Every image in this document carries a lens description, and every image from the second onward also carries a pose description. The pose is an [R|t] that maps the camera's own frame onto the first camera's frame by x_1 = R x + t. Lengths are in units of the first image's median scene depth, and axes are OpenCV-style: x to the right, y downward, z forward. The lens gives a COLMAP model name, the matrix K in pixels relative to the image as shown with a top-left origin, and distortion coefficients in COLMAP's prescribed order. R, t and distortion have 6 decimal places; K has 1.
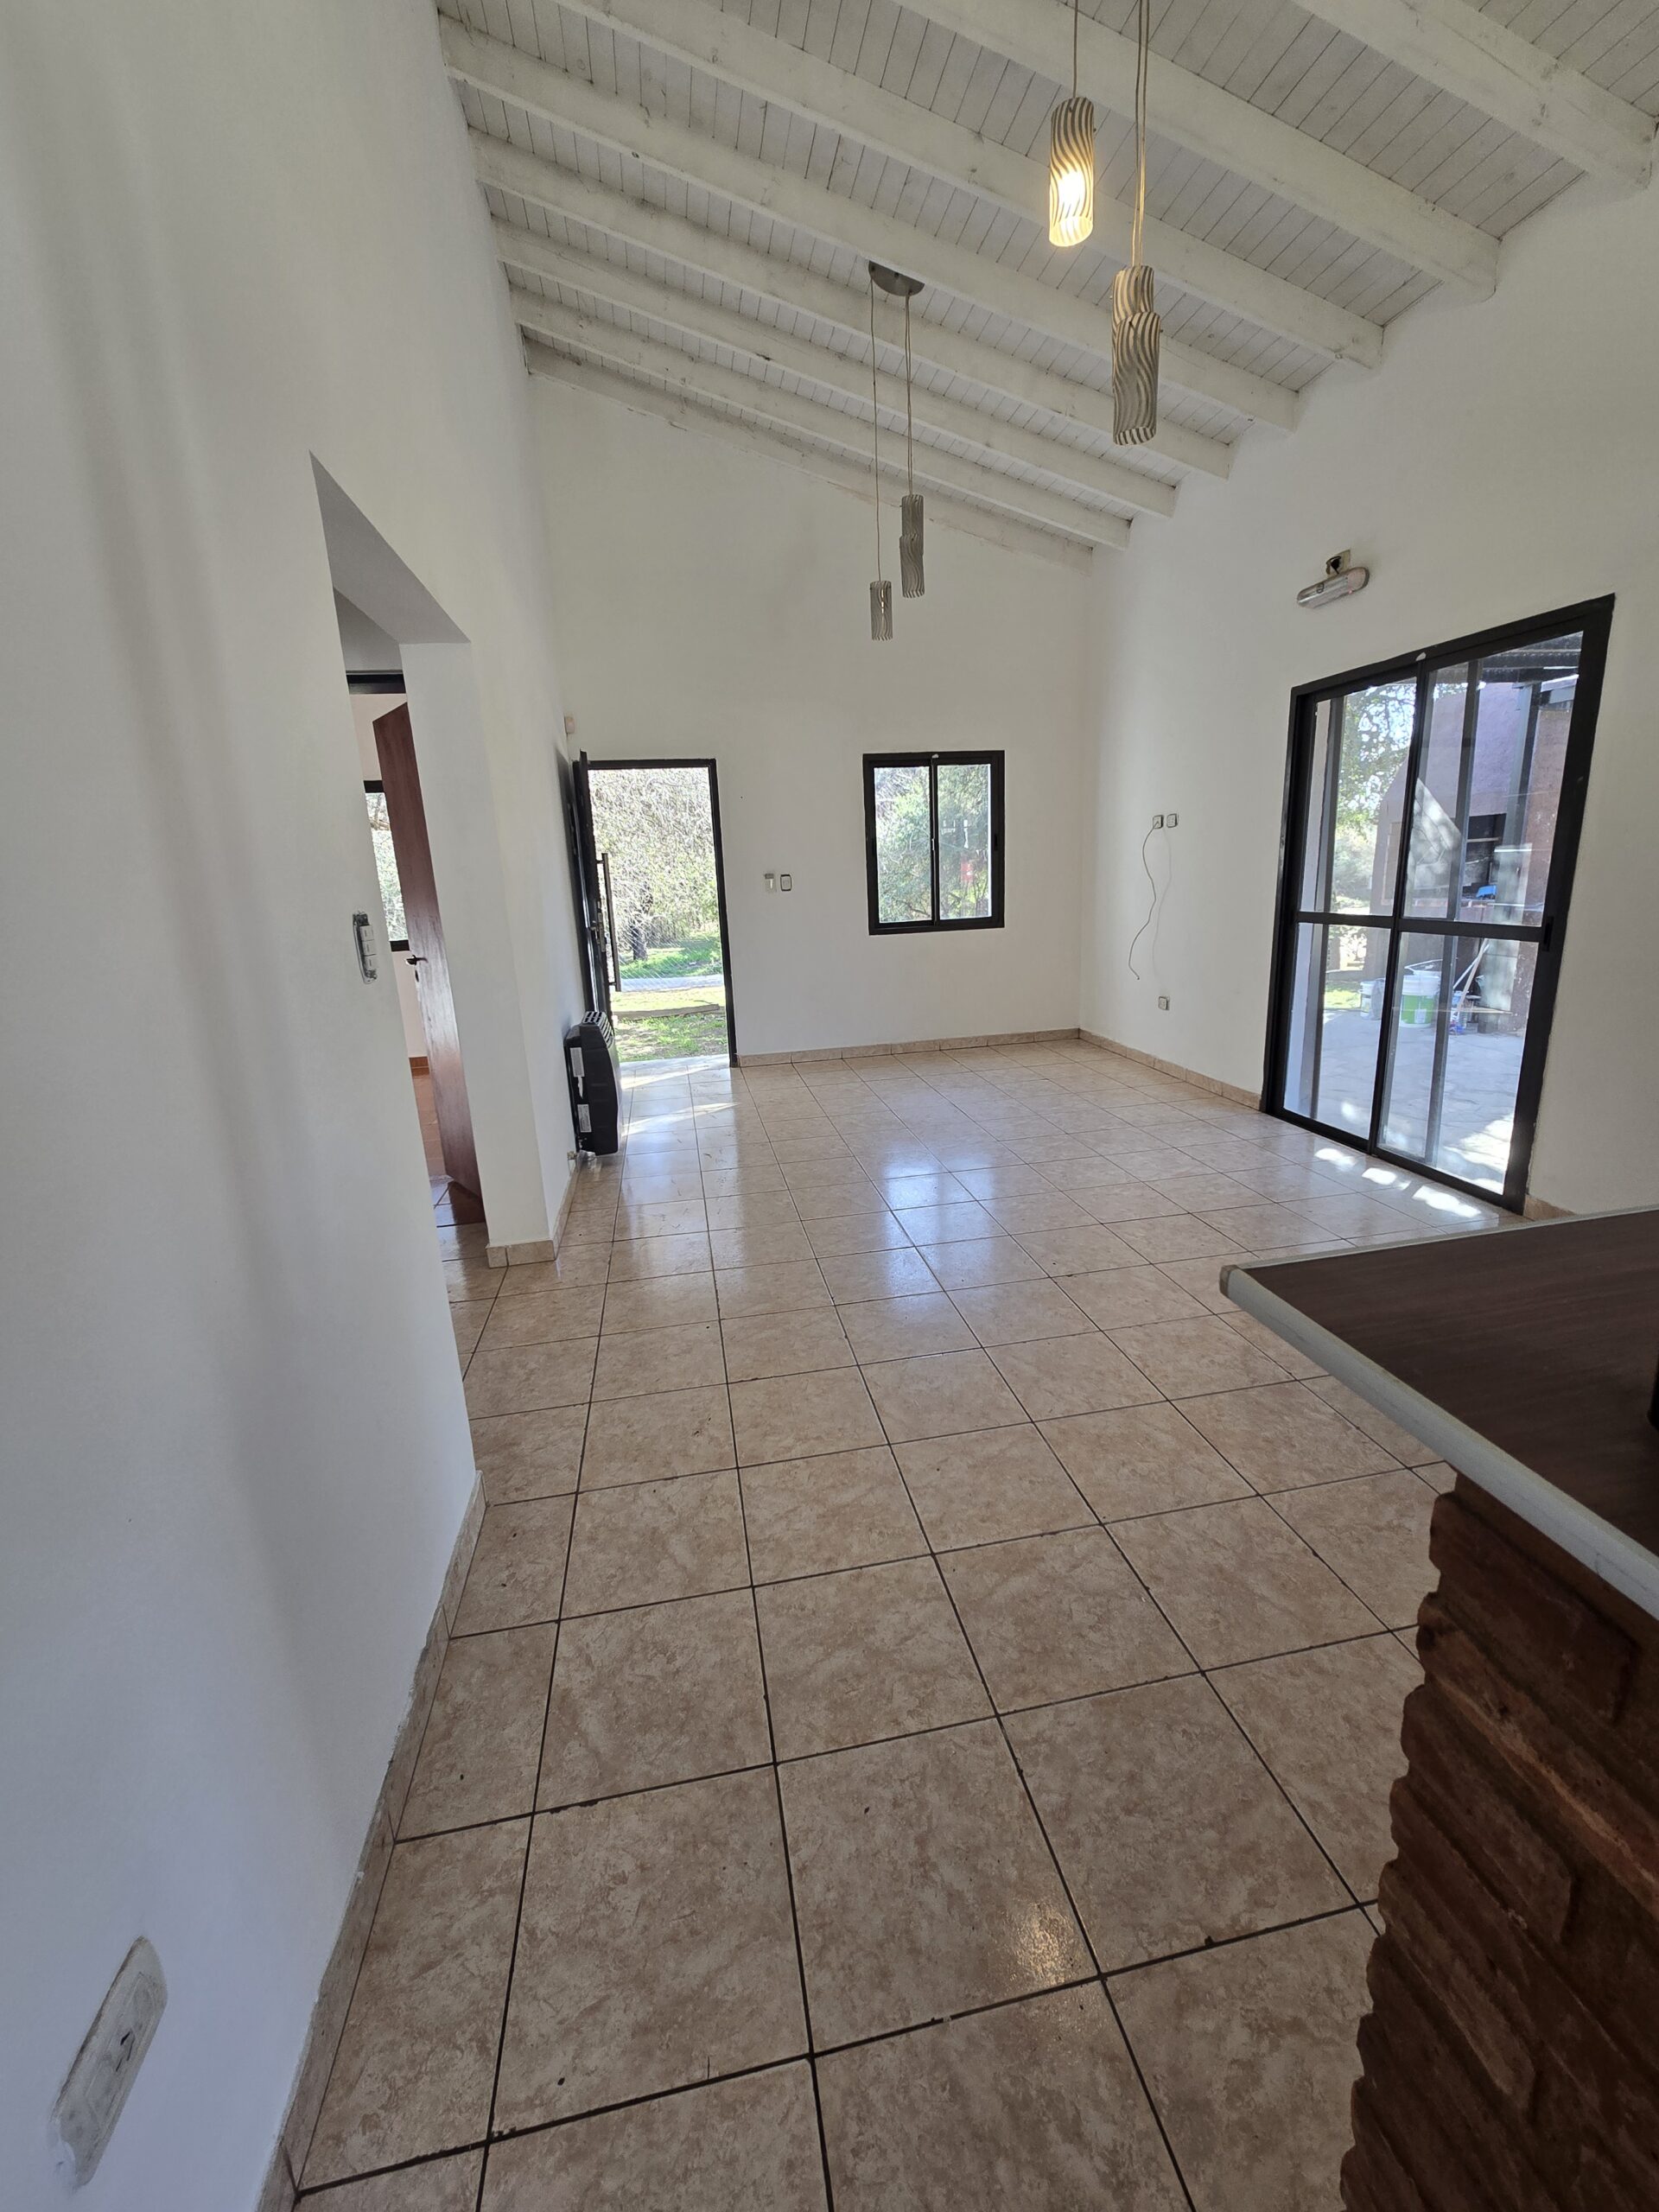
lens RADIAL K [[897.4, 0, 835.1], [0, 897.4, 1096.4], [0, 0, 1]] dist [-0.004423, 0.000430]
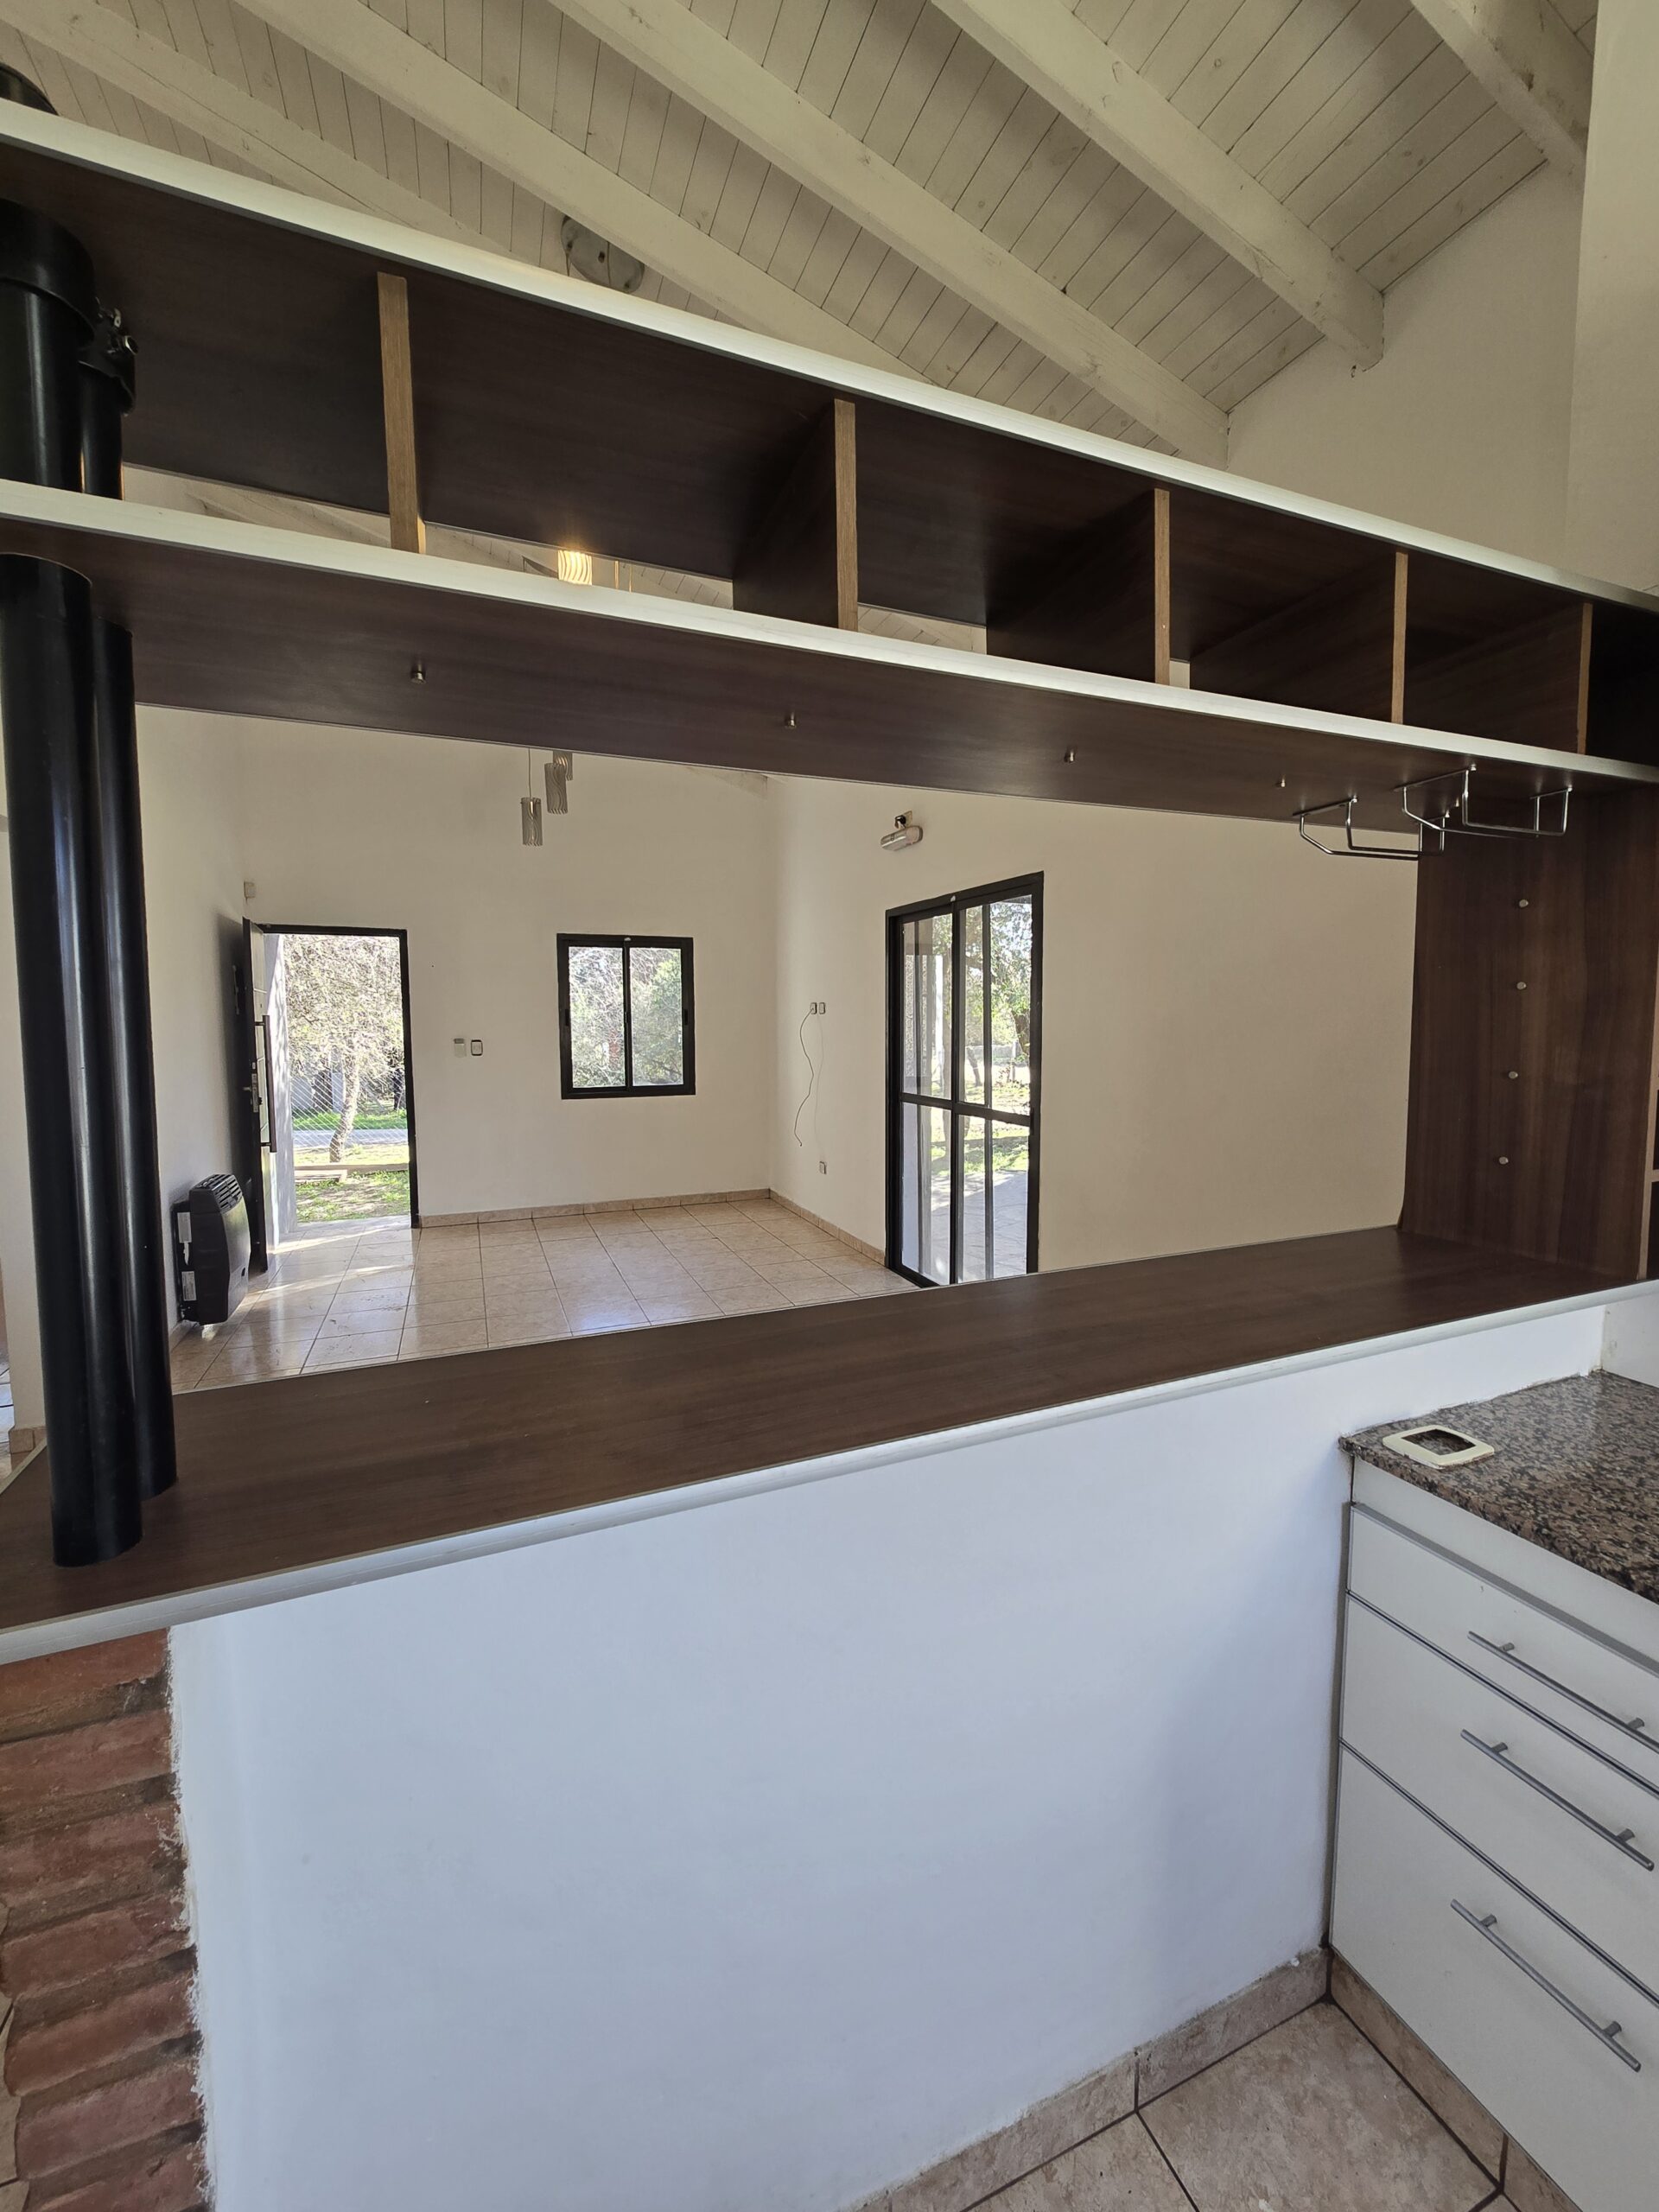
lens RADIAL K [[897.4, 0, 822.0], [0, 897.4, 1093.9], [0, 0, 1]] dist [-0.004423, 0.000430]
pose [[0.977409, 0.024499, 0.209932, 0.123491], [0.011988, 0.985234, -0.170790, -0.004466], [-0.211016, 0.169449, 0.962683, -0.073020]]
